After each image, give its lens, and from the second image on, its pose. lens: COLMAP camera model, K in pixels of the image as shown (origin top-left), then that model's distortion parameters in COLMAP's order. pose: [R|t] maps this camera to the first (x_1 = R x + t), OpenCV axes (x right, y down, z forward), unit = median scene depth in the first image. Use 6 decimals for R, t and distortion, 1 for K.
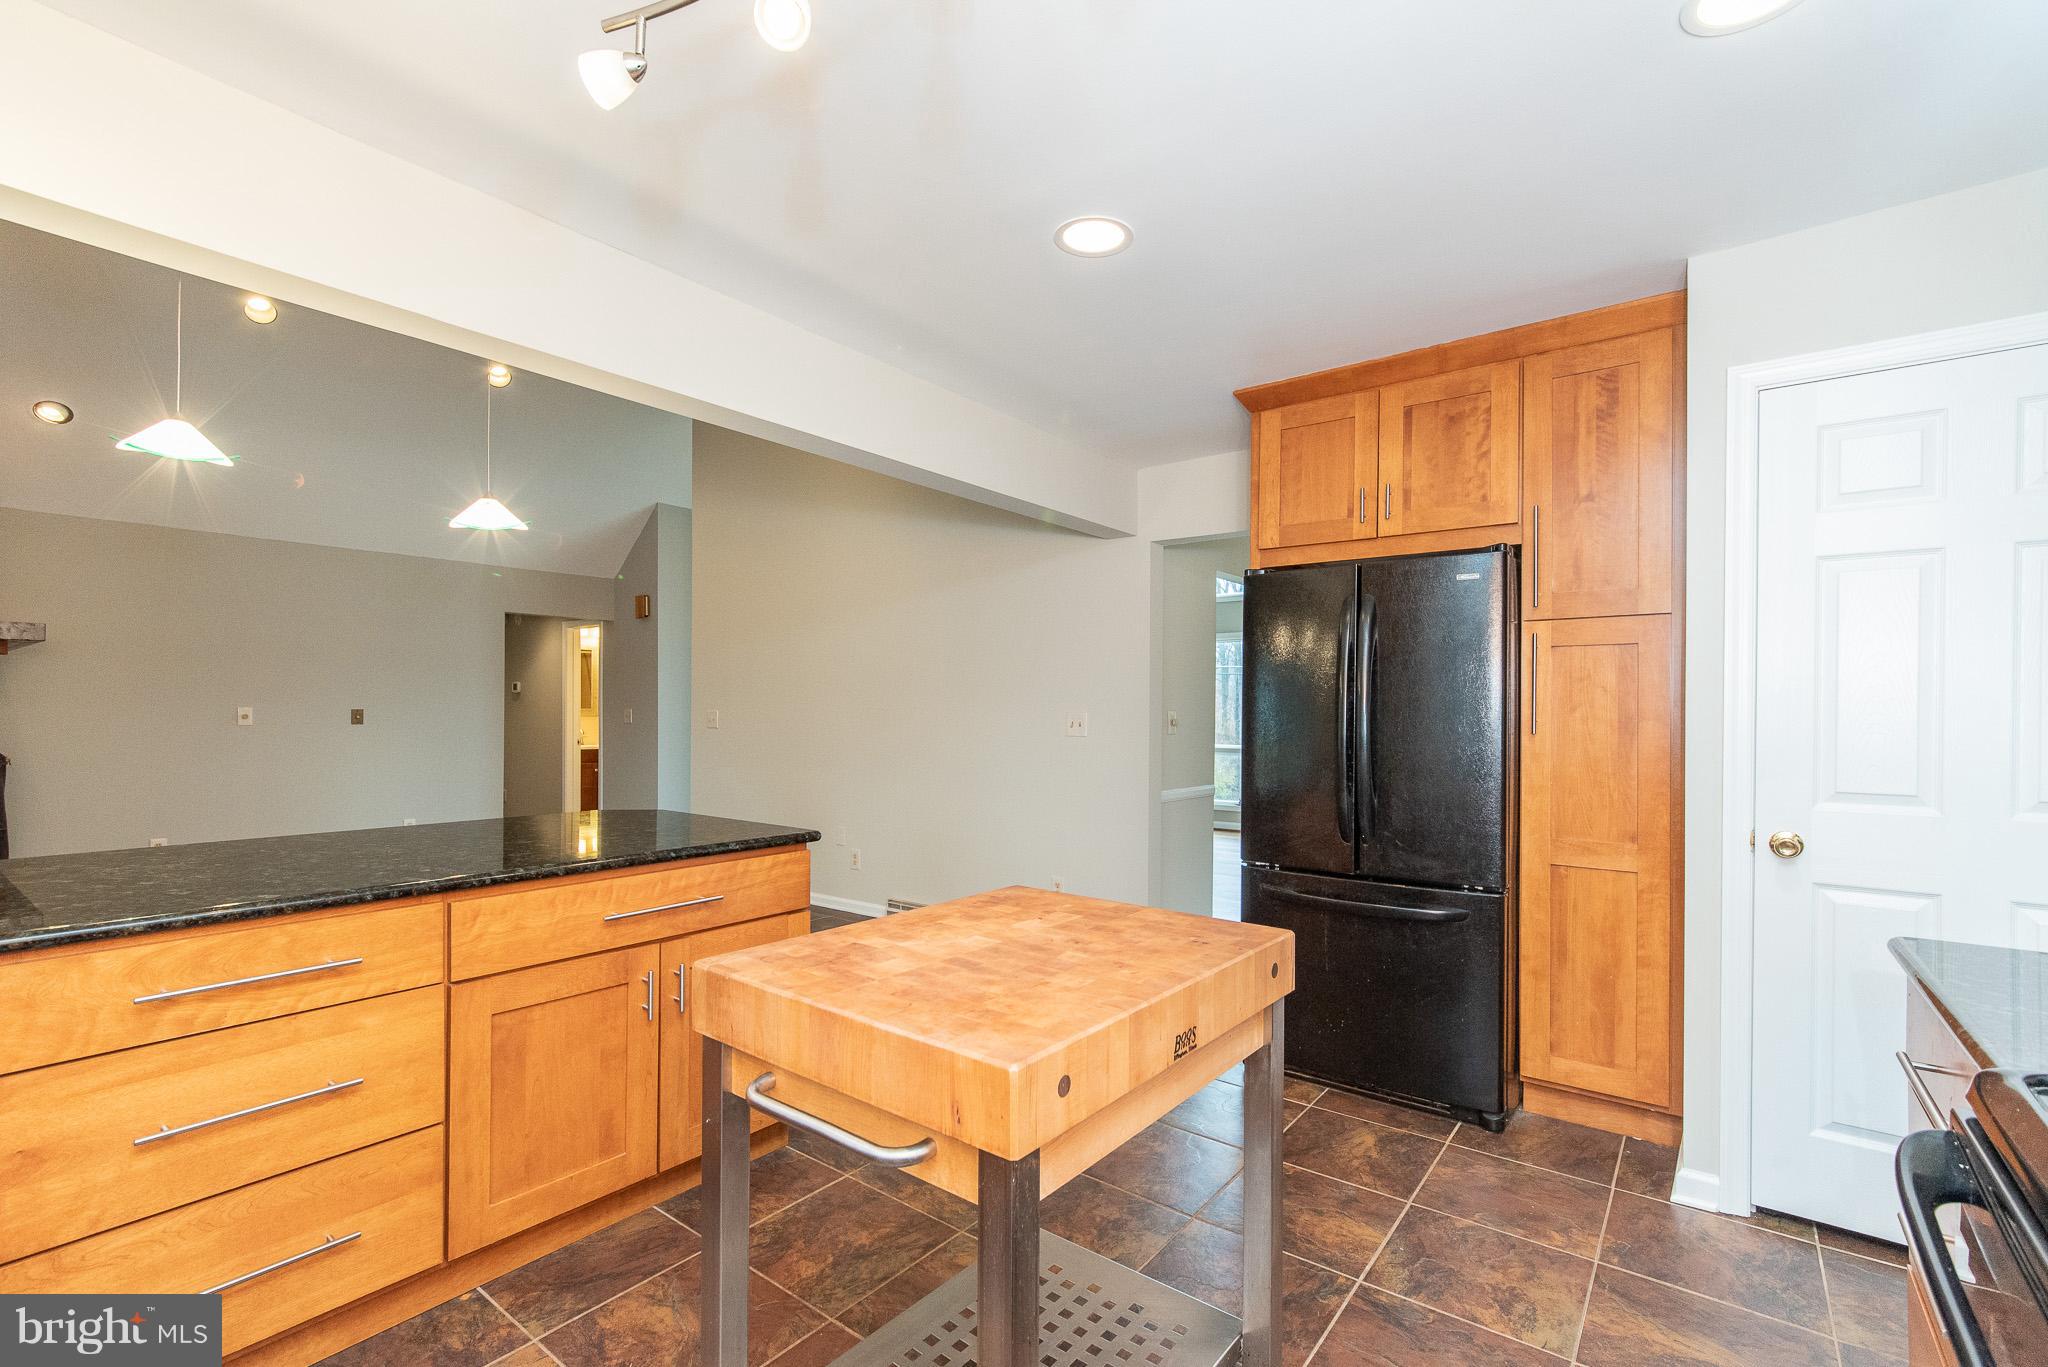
lens RADIAL K [[910.6, 0, 1019.9], [0, 910.6, 712.7], [0, 0, 1]] dist [-0.023947, 0.012796]
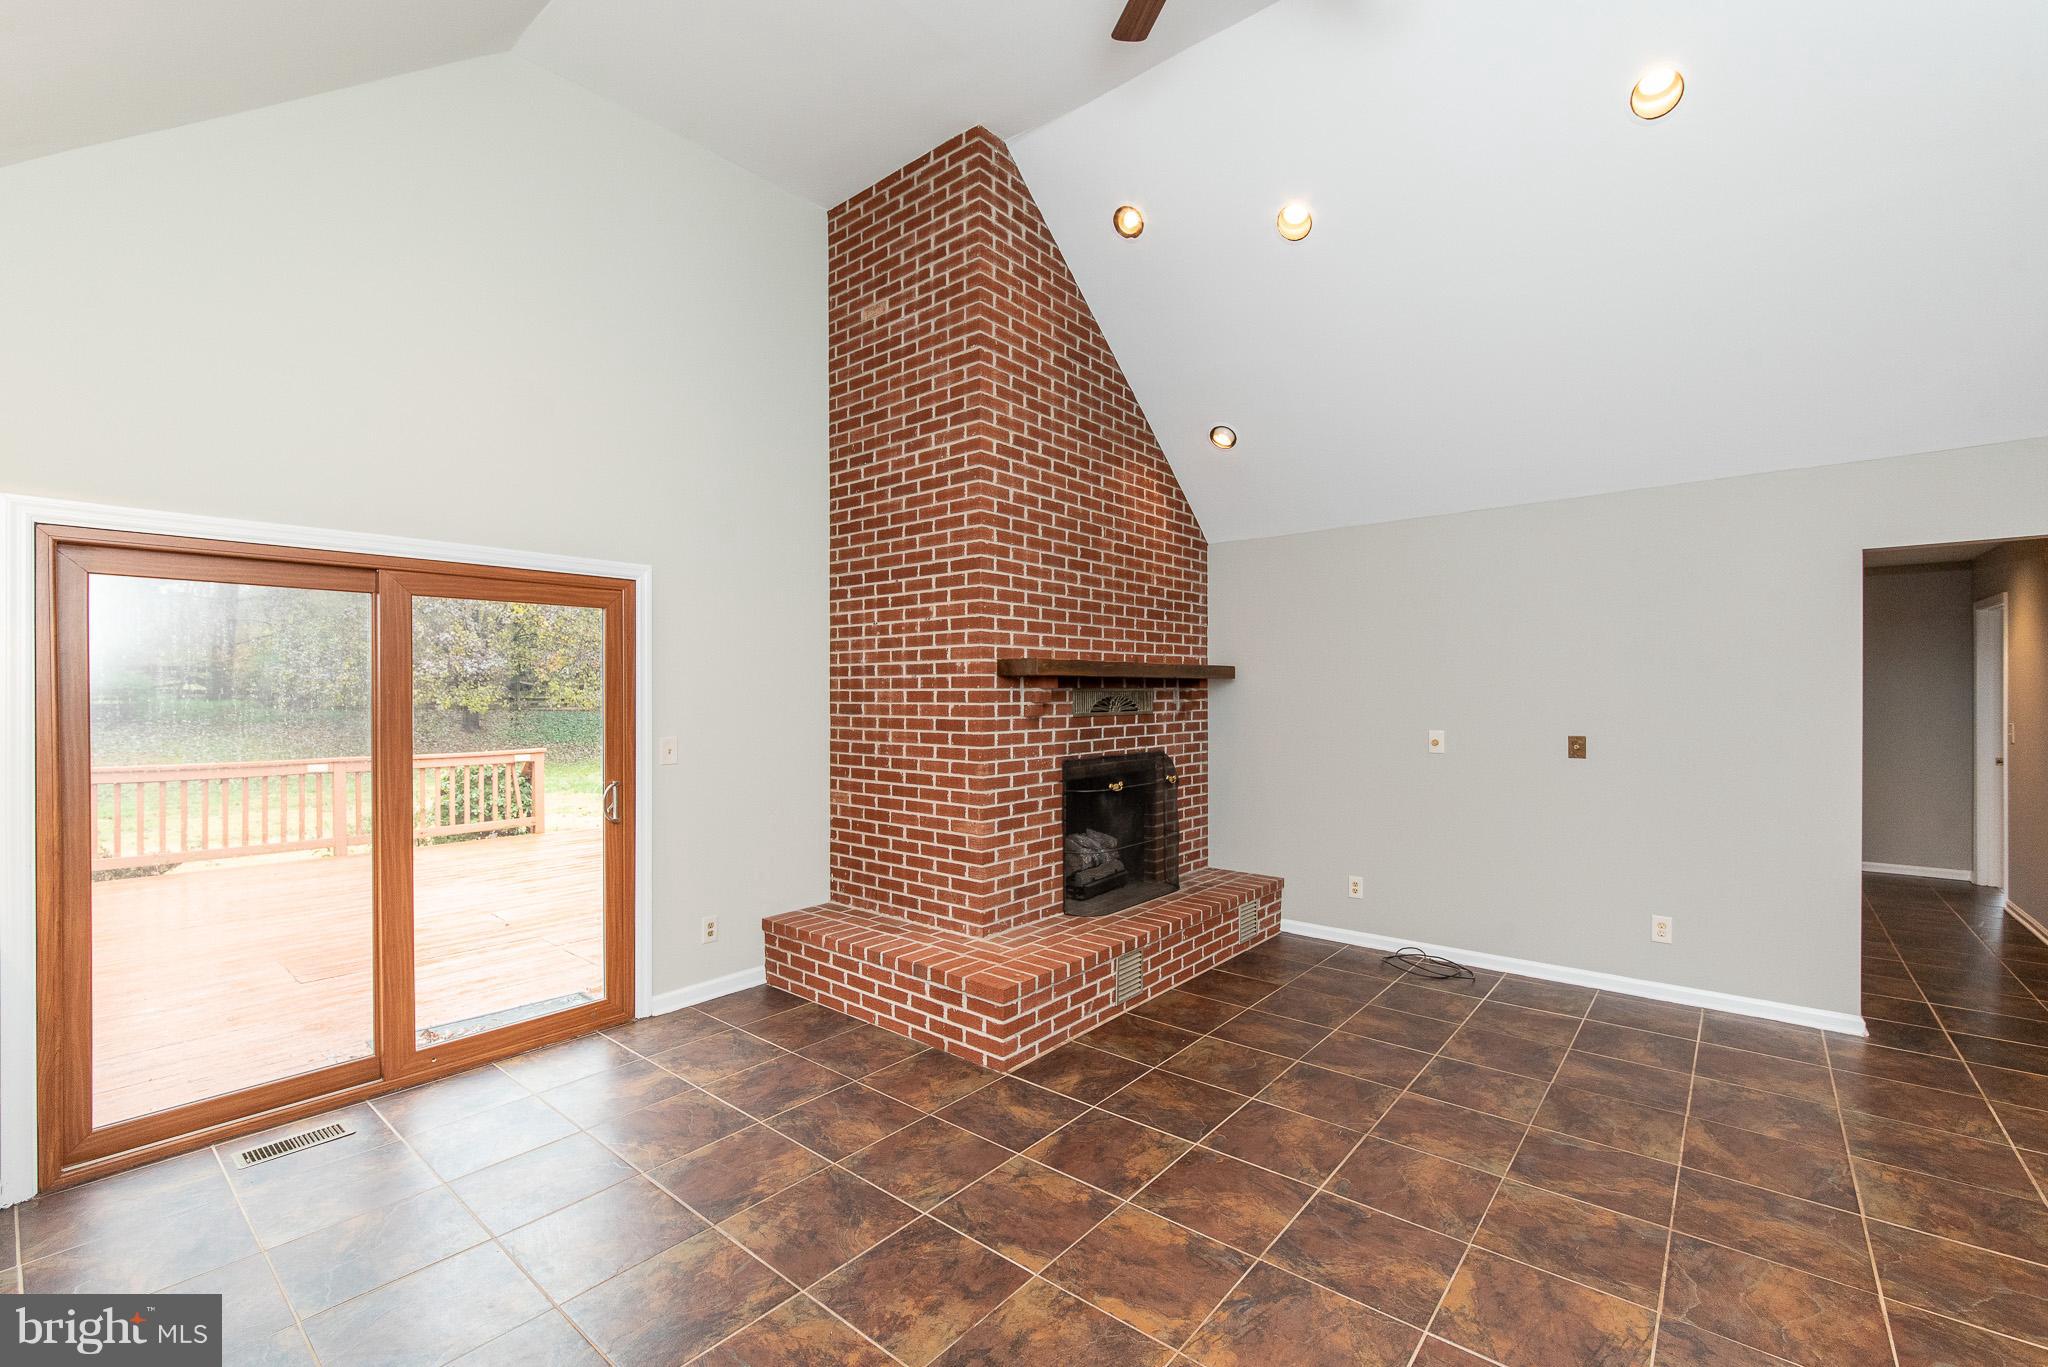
lens RADIAL K [[867.3, 0, 1037.3], [0, 867.3, 697.7], [0, 0, 1]] dist [-0.001715, 0.000104]
pose [[-0.025449, -0.000367, -0.999676, -0.209359], [0.002409, 0.999997, -0.000428, -0.087954], [0.999673, -0.002419, -0.025448, 1.640315]]
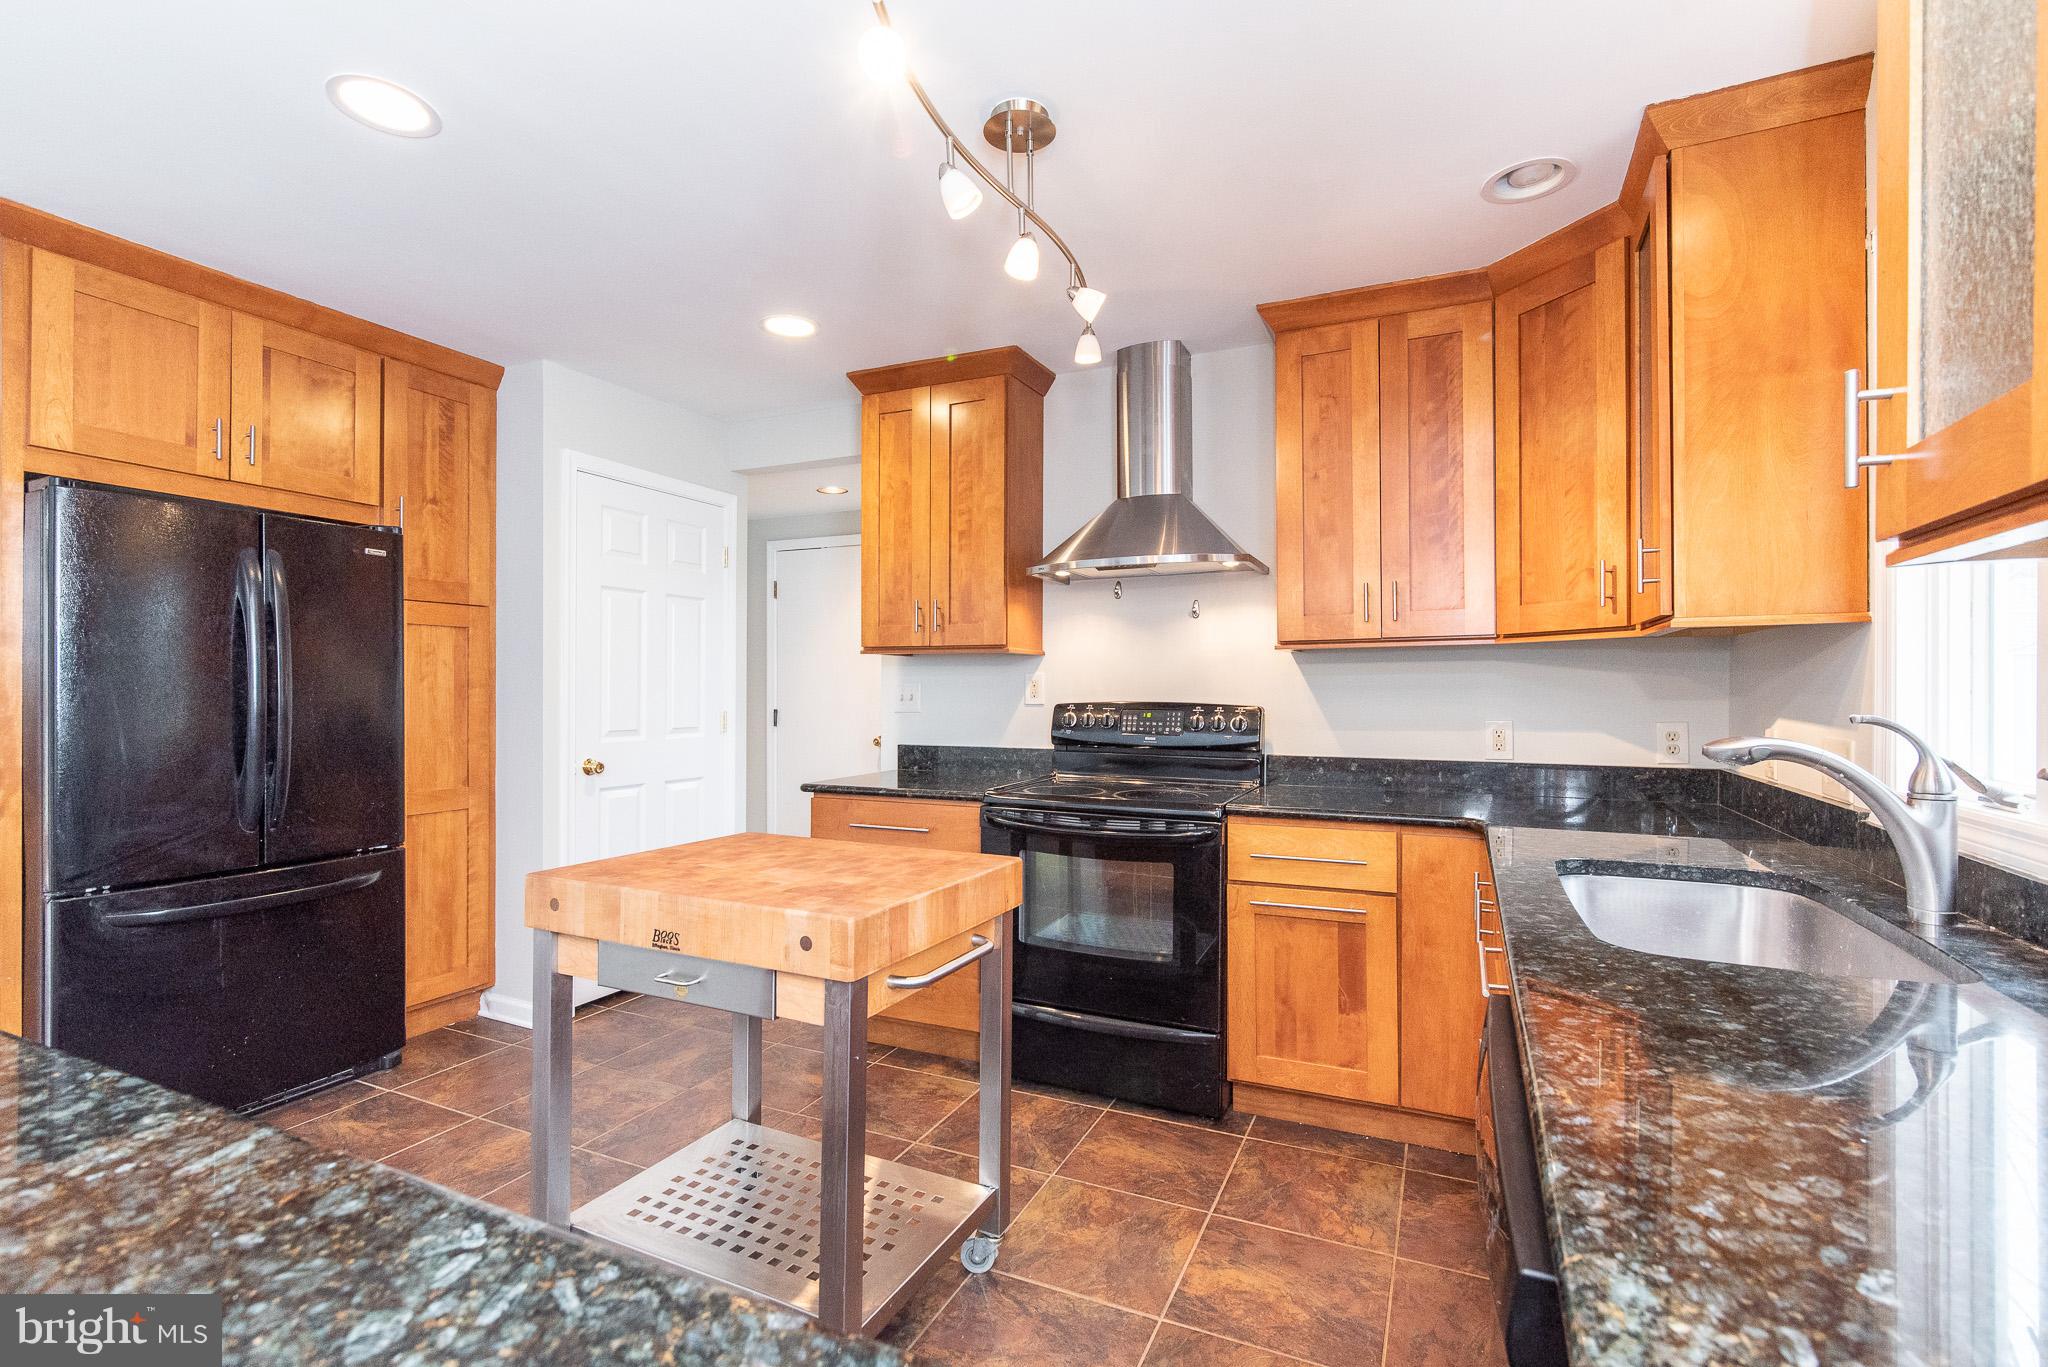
lens RADIAL K [[944.5, 0, 1007.3], [0, 944.5, 685.2], [0, 0, 1]] dist [-0.004563, -0.000727]
pose [[-0.219947, -0.004189, 0.975503, -0.760518], [-0.004056, 0.999986, 0.003380, -0.003335], [-0.975503, -0.003213, -0.219961, 0.546525]]
